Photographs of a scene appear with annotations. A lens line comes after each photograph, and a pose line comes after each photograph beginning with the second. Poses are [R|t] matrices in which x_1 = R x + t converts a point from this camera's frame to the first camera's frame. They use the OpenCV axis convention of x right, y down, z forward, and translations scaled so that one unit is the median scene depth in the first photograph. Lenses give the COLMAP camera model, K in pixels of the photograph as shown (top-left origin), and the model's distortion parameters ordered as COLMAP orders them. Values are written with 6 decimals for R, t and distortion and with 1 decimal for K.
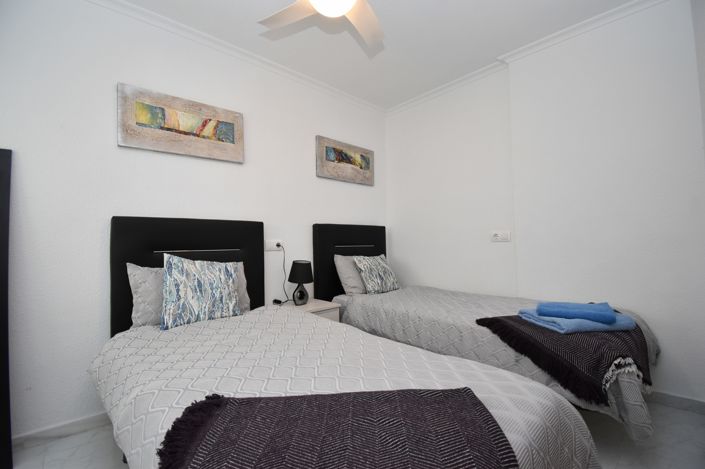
lens RADIAL K [[306.4, 0, 352.6], [0, 306.4, 236.0], [0, 0, 1]] dist [0.017724, -0.024489]
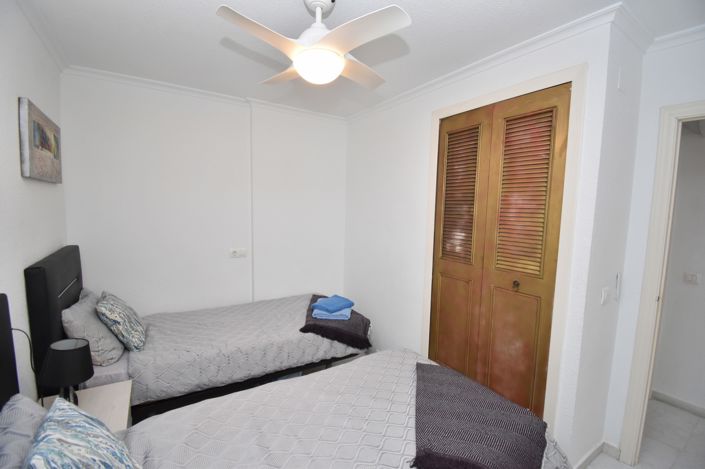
lens RADIAL K [[306.4, 0, 352.6], [0, 306.4, 236.0], [0, 0, 1]] dist [0.017724, -0.024489]
pose [[0.168333, -0.072456, 0.983064, -0.581831], [-0.057774, 0.994855, 0.083218, -0.182484], [-0.984036, -0.070804, 0.163281, 0.376848]]
